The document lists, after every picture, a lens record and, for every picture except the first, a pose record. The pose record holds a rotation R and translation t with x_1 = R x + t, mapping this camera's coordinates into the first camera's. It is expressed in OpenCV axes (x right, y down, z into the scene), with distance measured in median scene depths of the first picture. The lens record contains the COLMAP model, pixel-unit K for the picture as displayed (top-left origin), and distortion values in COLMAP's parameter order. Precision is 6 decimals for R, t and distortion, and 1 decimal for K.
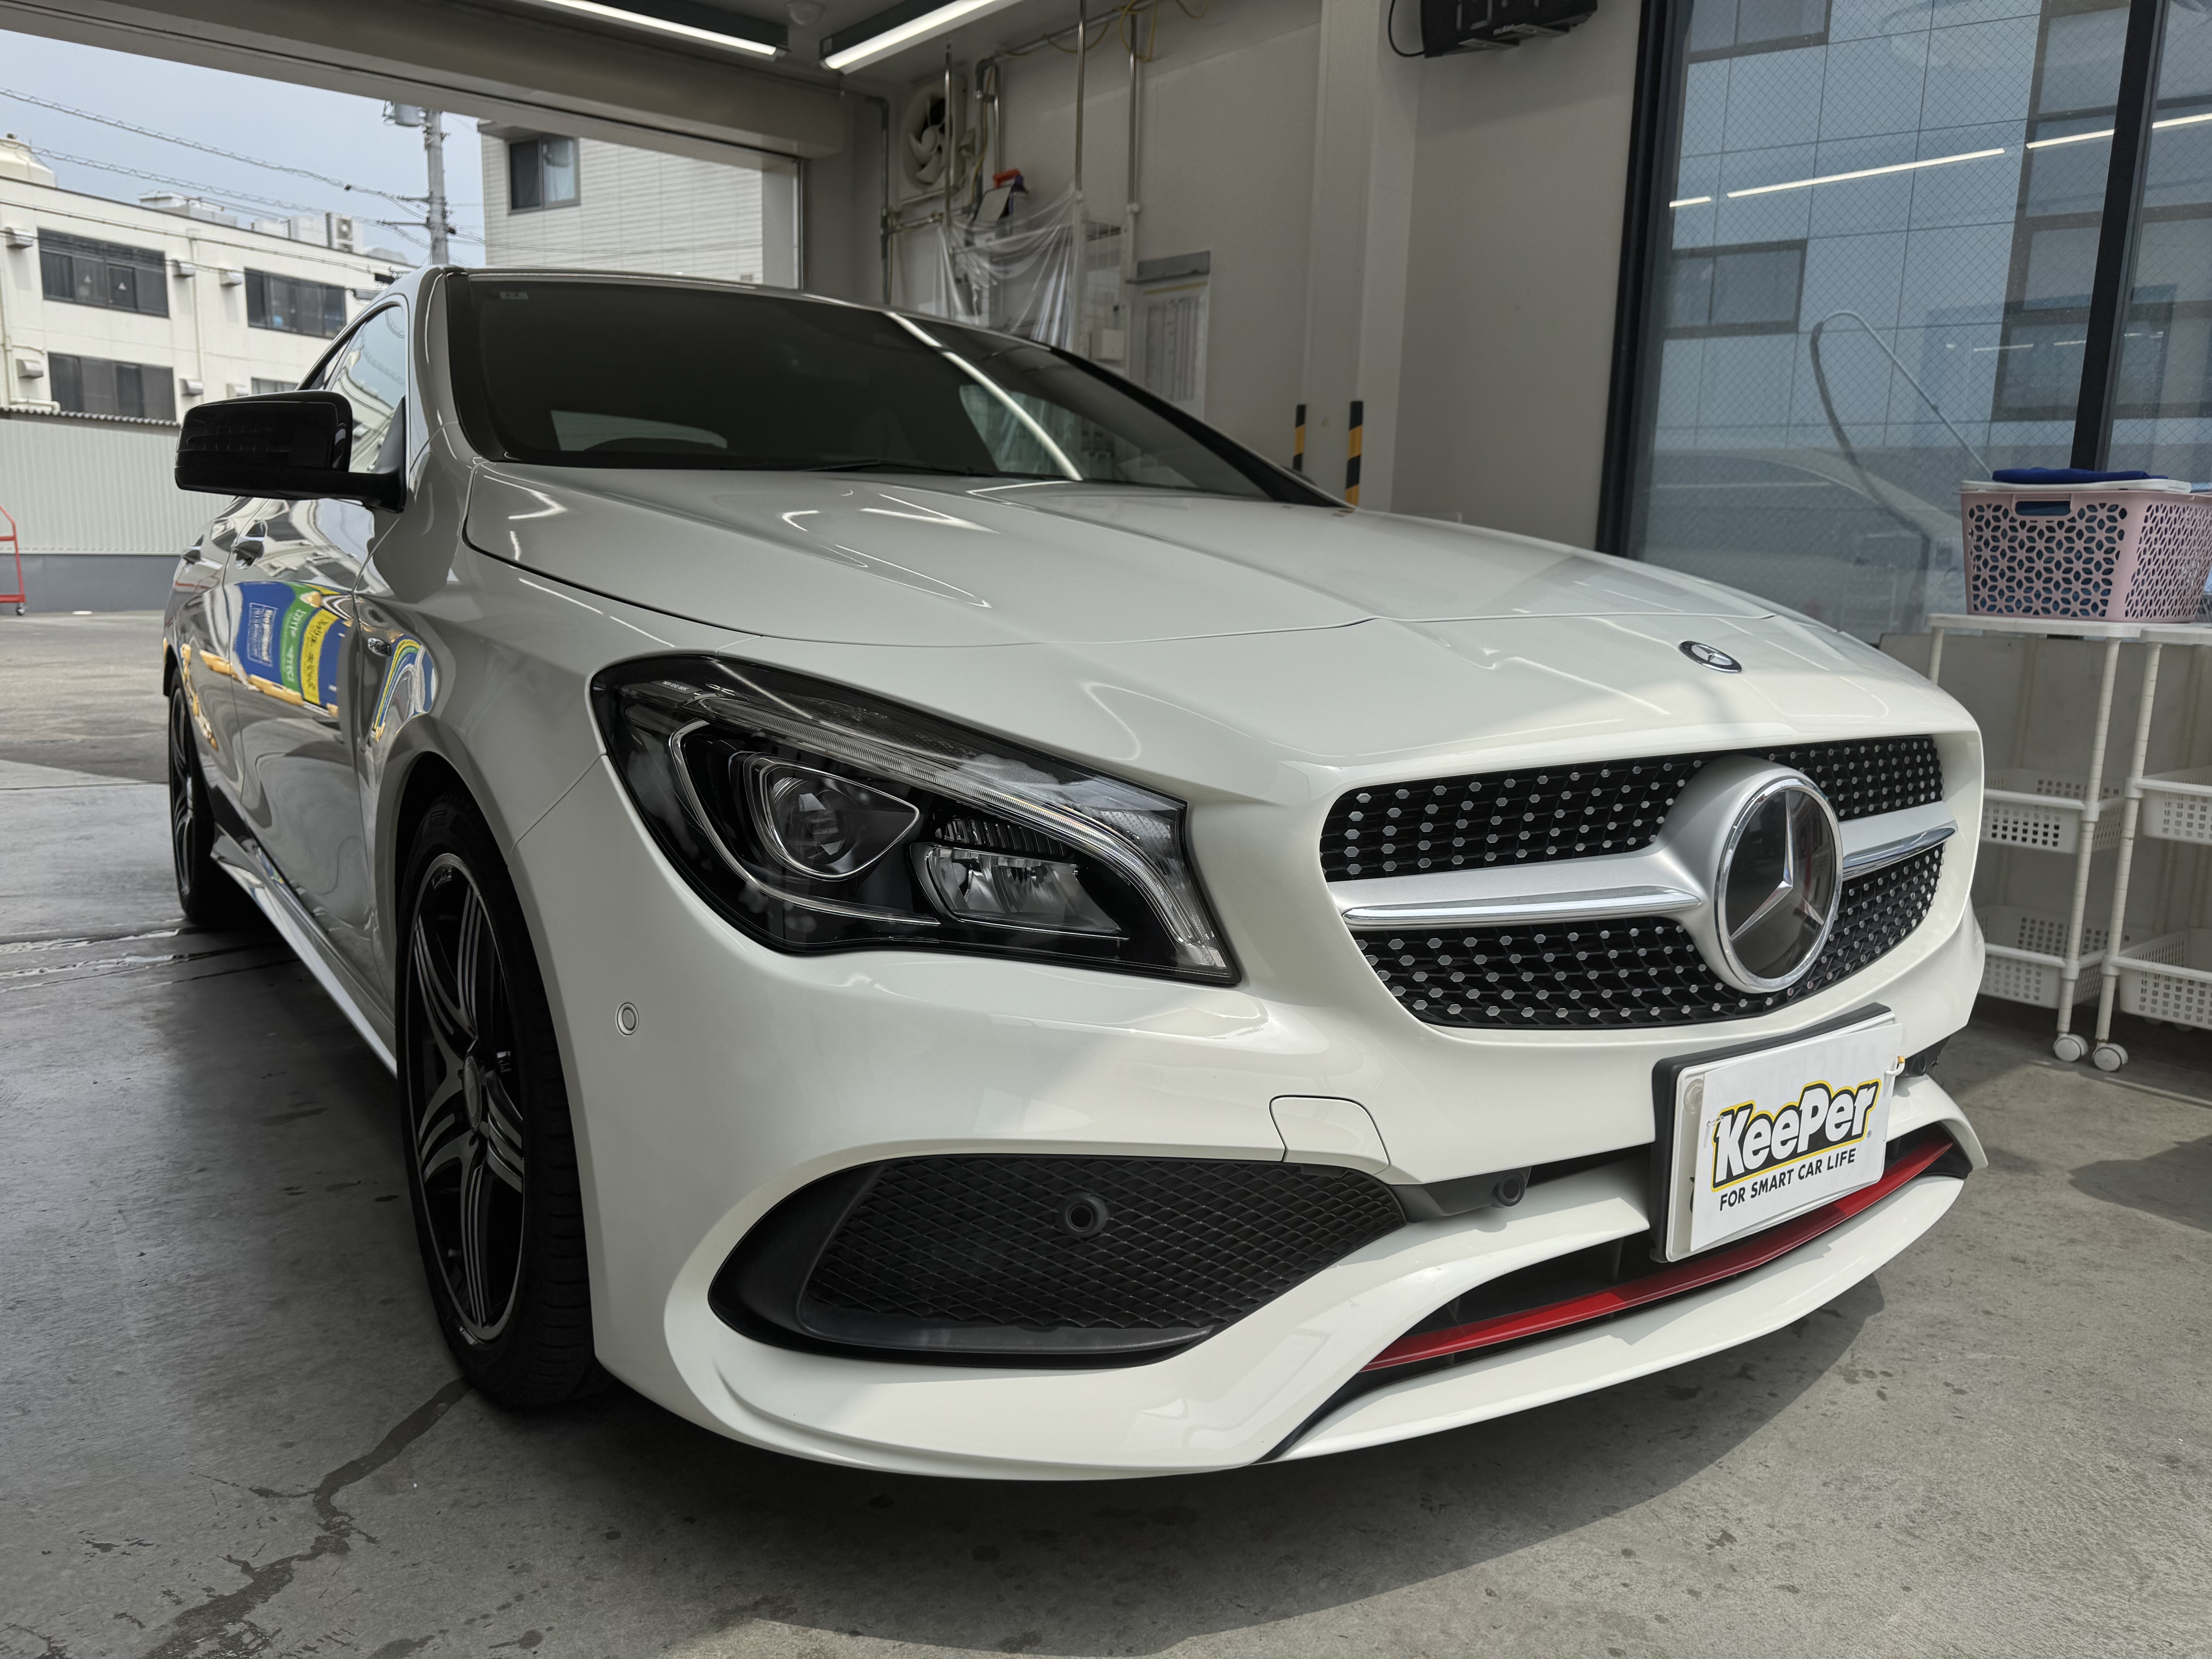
lens RADIAL K [[1544.0, 0, 1105.2], [0, 1544.0, 836.2], [0, 0, 1]] dist [0.003109, -0.003417]
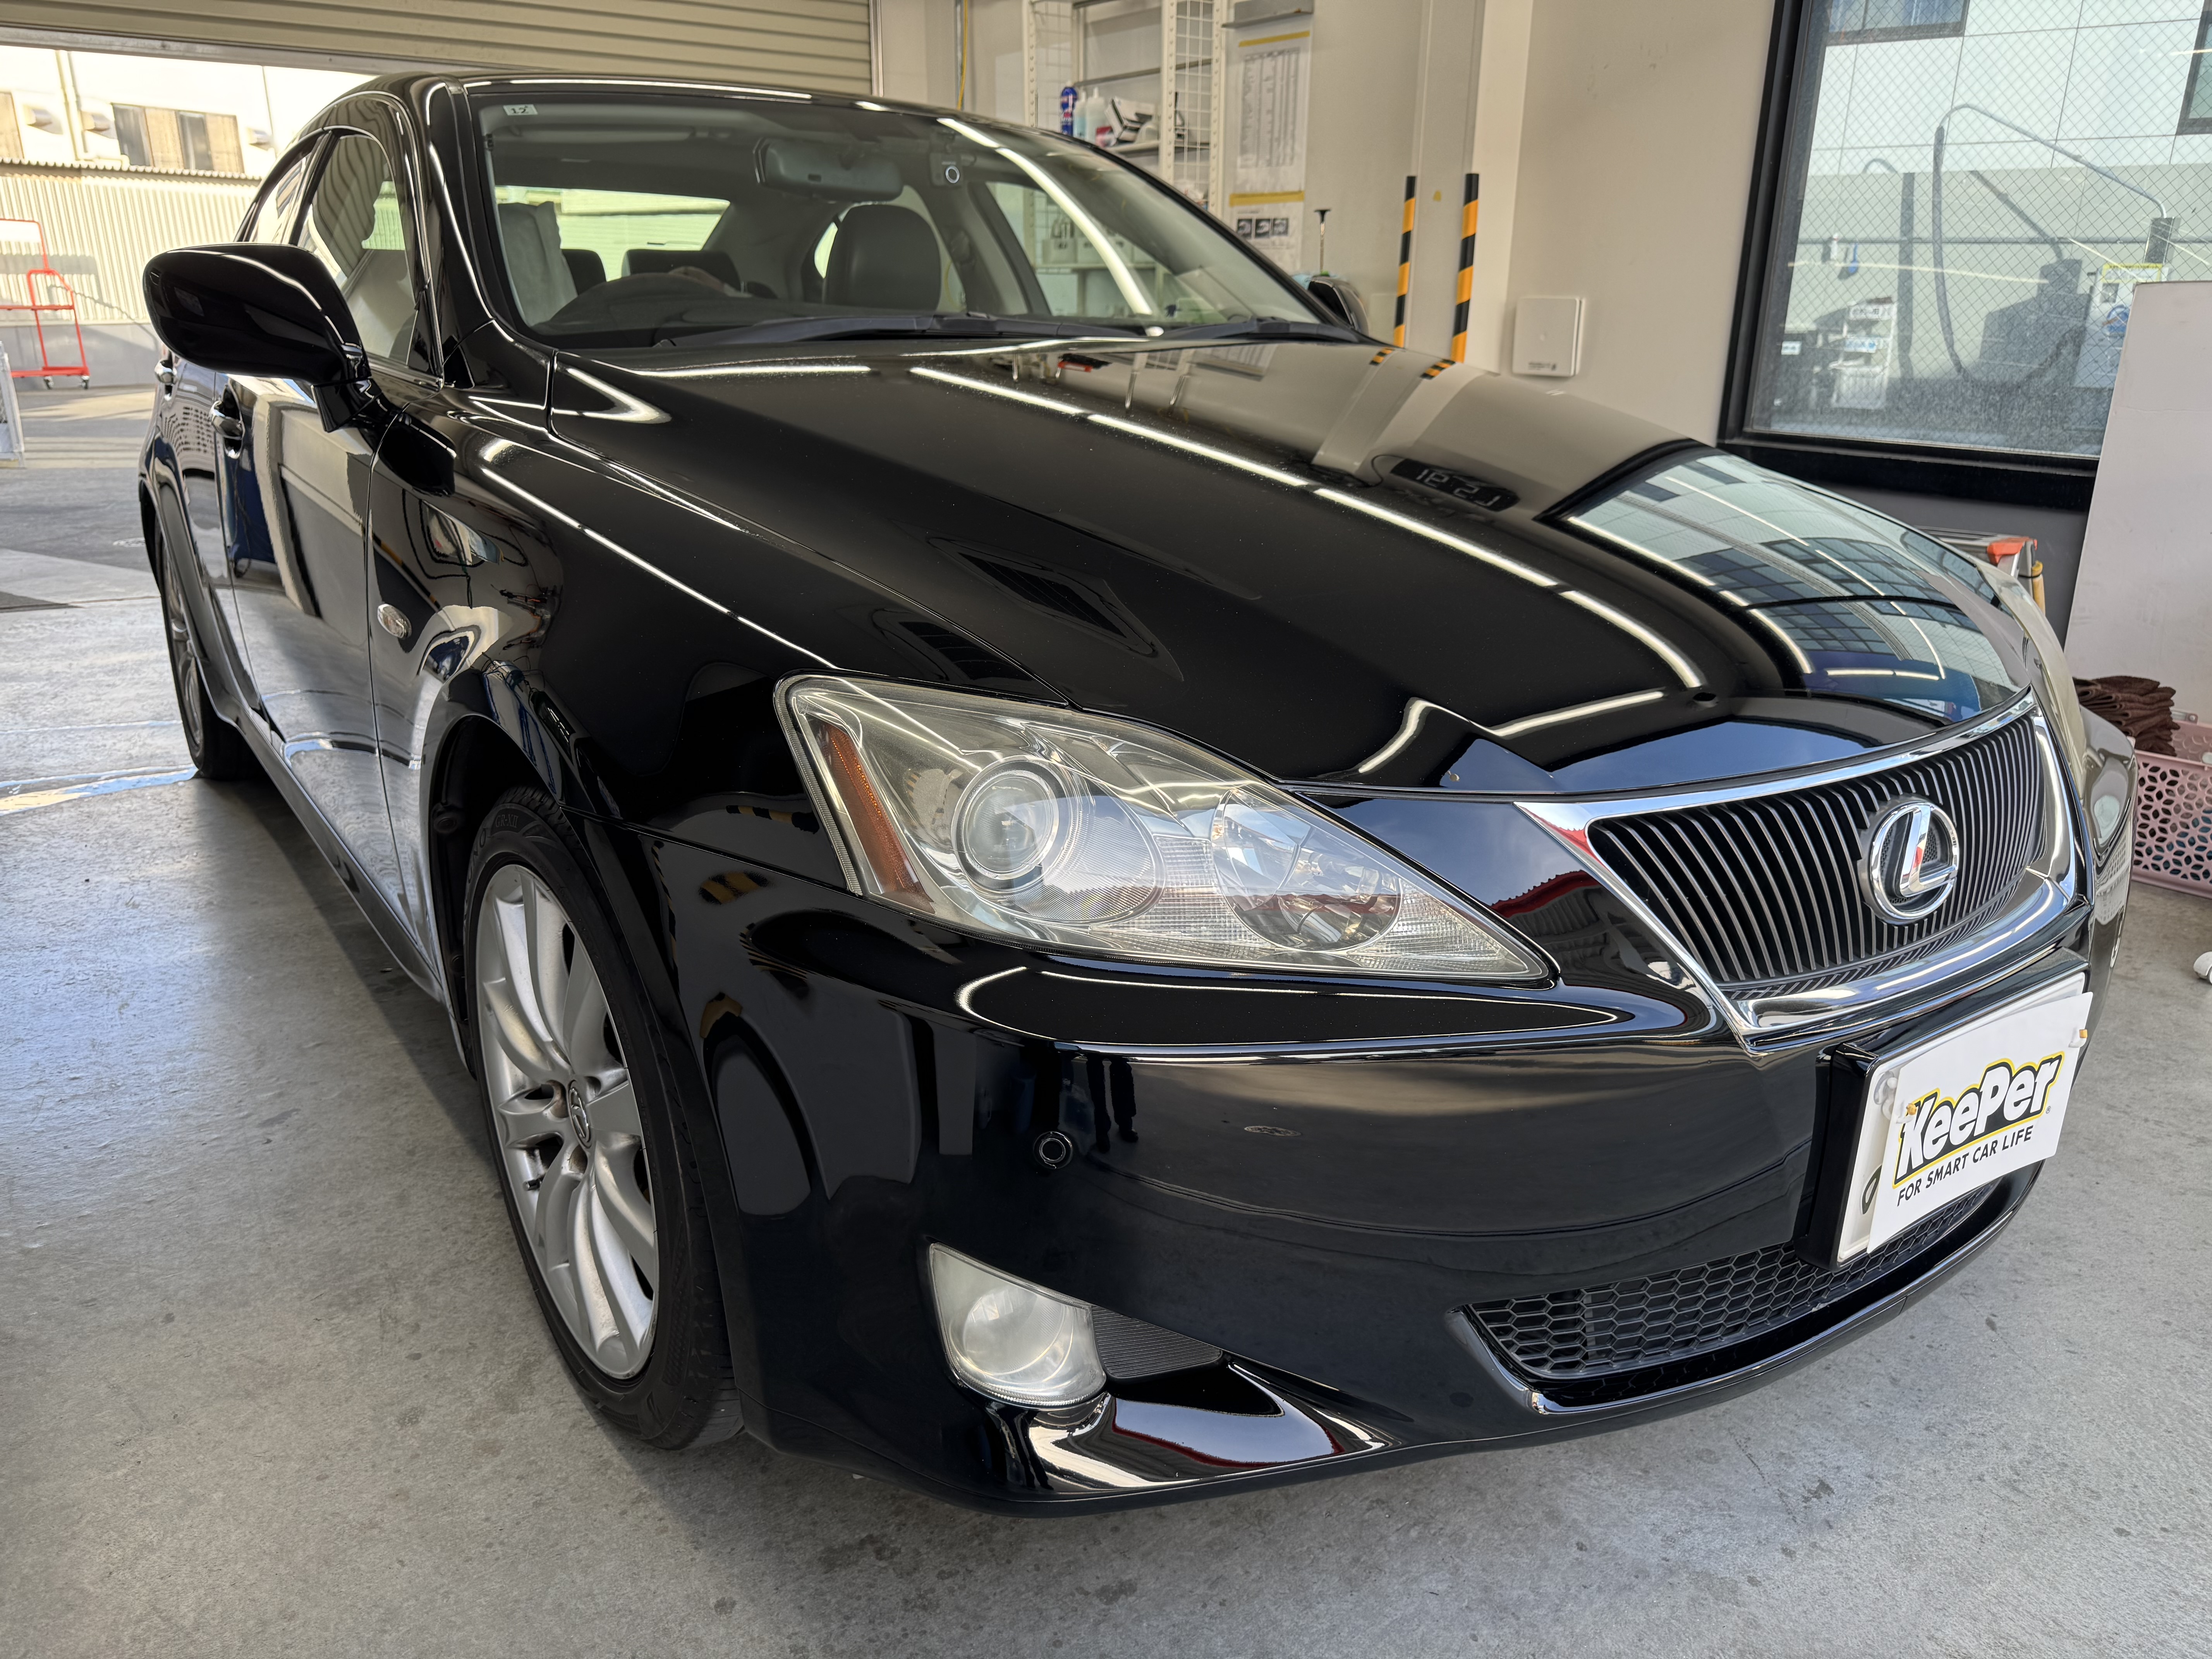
lens RADIAL K [[1548.6, 0, 1104.1], [0, 1548.6, 836.9], [0, 0, 1]] dist [-0.001616, 0.001693]
pose [[0.998242, 0.000562, -0.059271, -0.001926], [0.008740, 0.987628, 0.156573, -0.107682], [0.058626, -0.156816, 0.985886, 0.048072]]
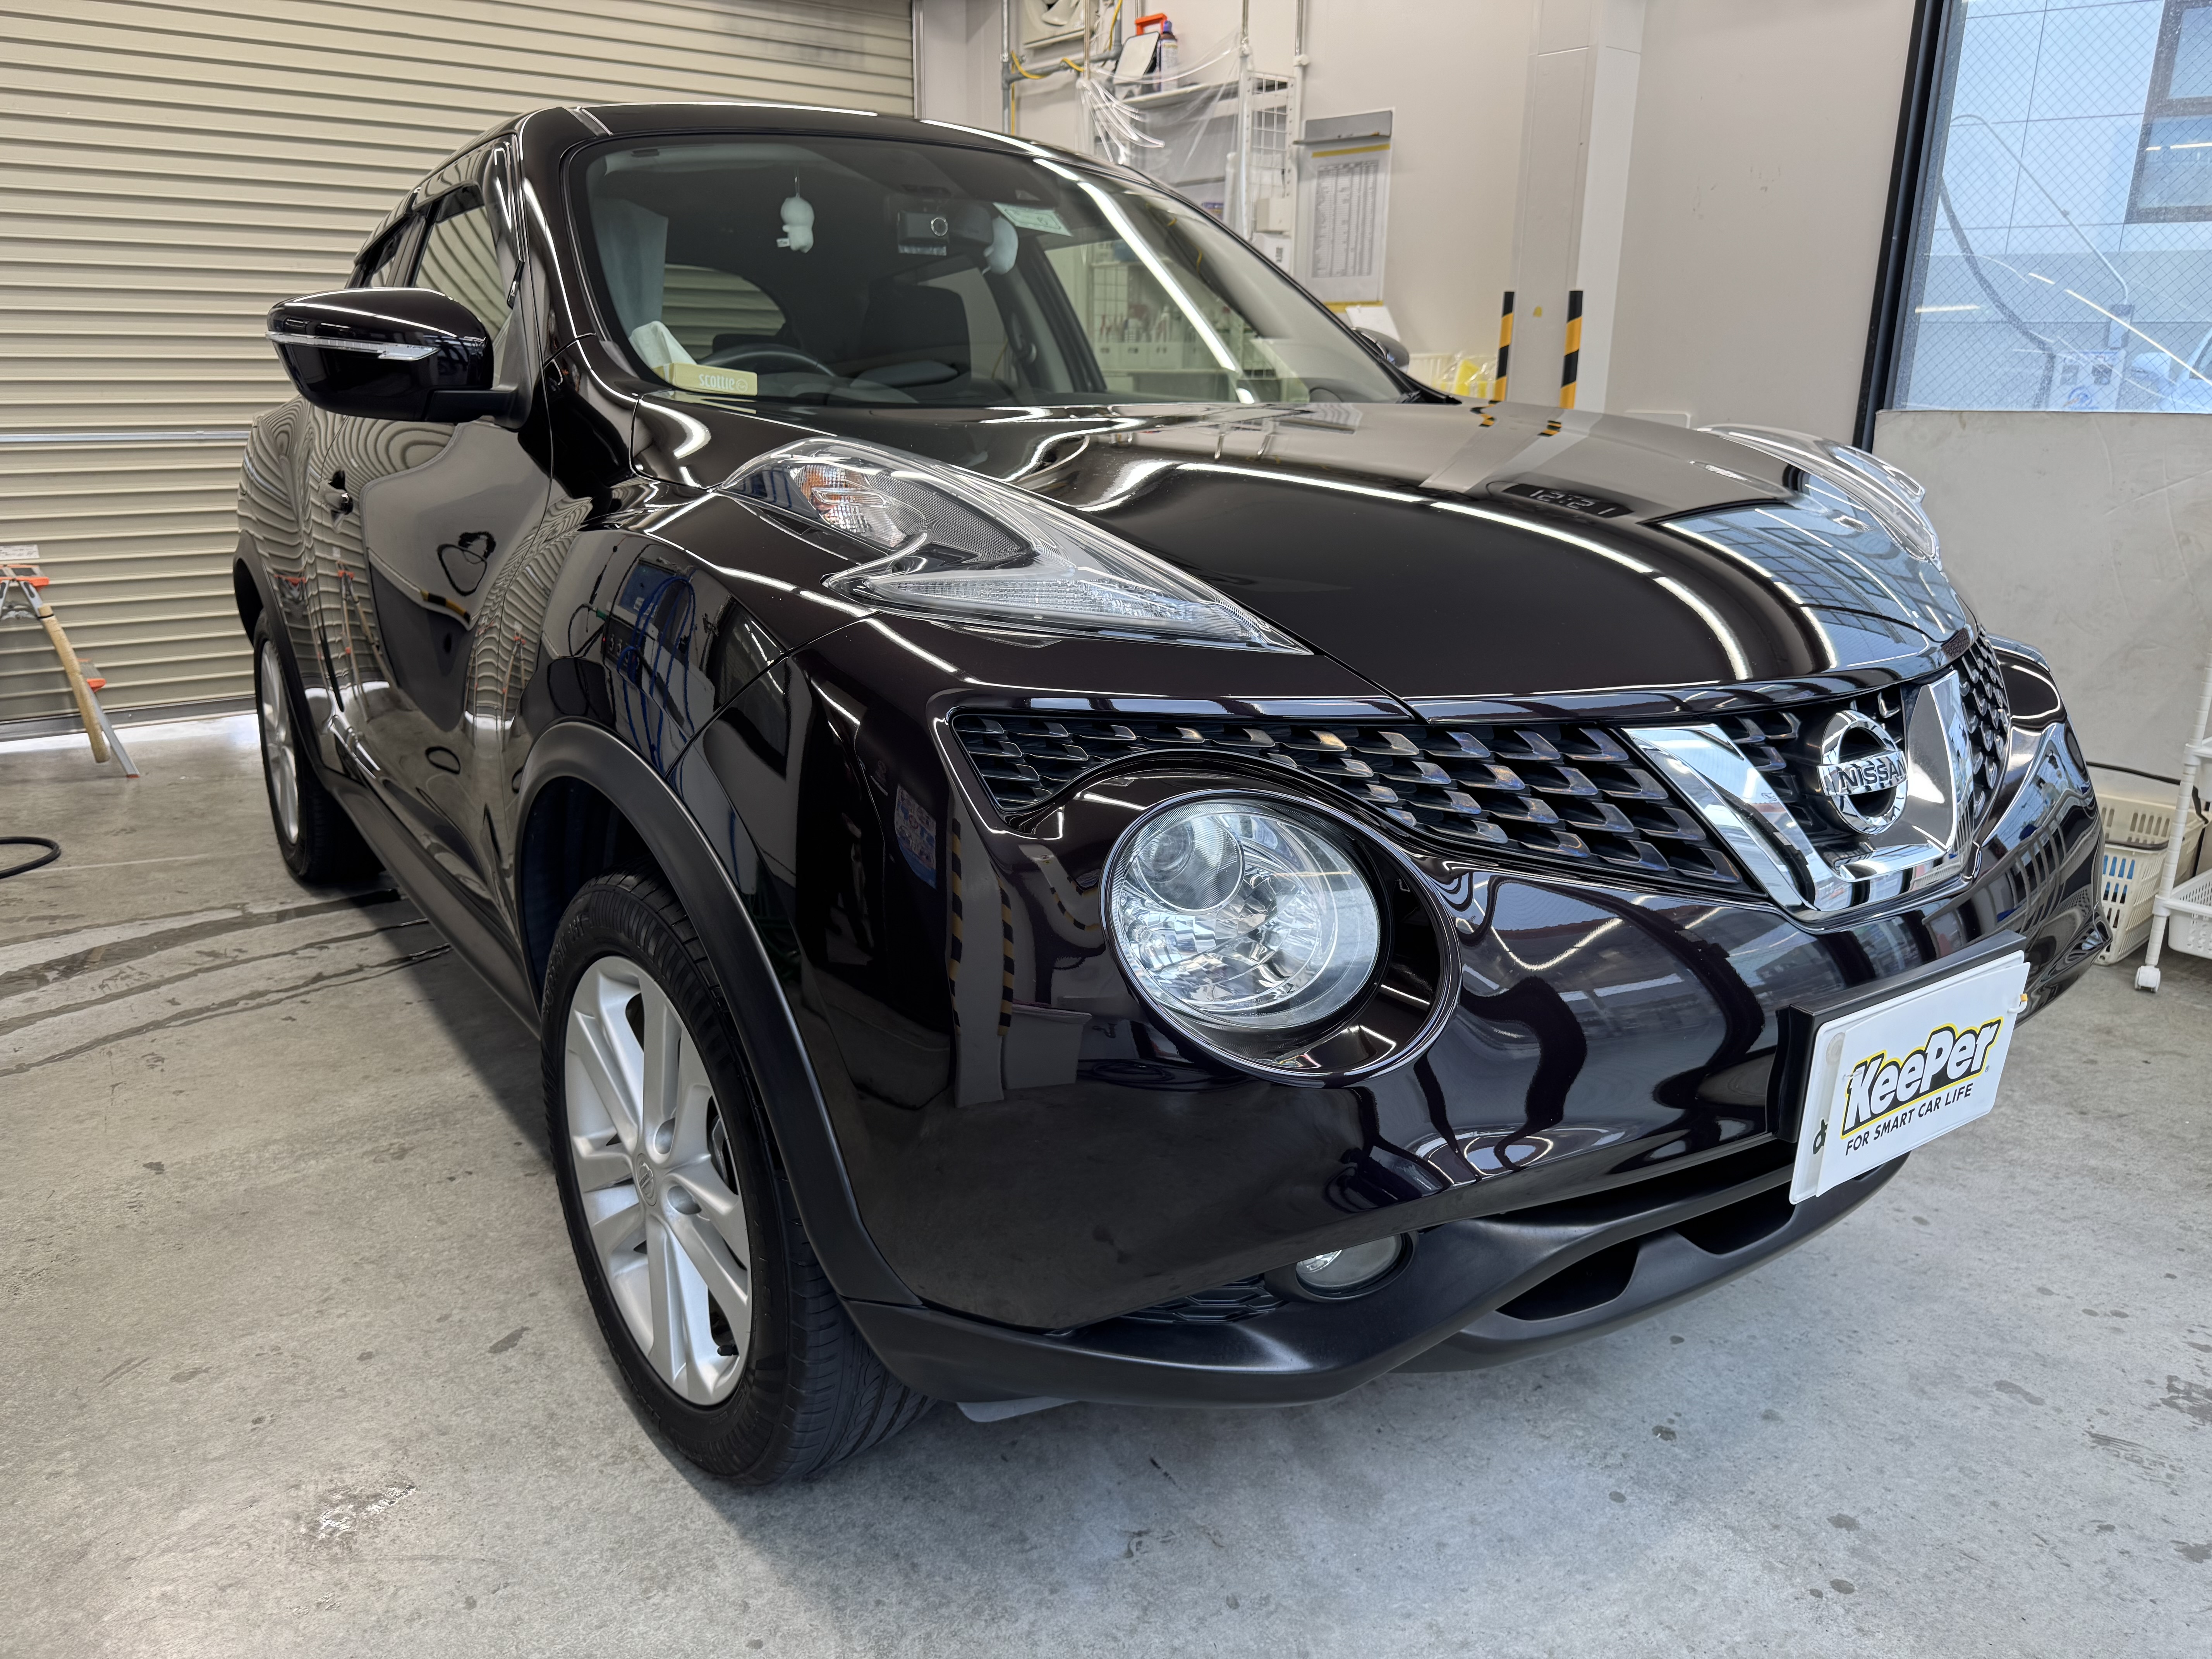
lens RADIAL K [[1560.0, 0, 1106.0], [0, 1560.0, 829.5], [0, 0, 1]] dist [-0.001206, 0.000343]
pose [[0.999627, -0.012073, -0.024517, -0.270670], [0.014723, 0.993716, 0.110959, -0.197698], [0.023024, -0.111278, 0.993523, 0.102596]]
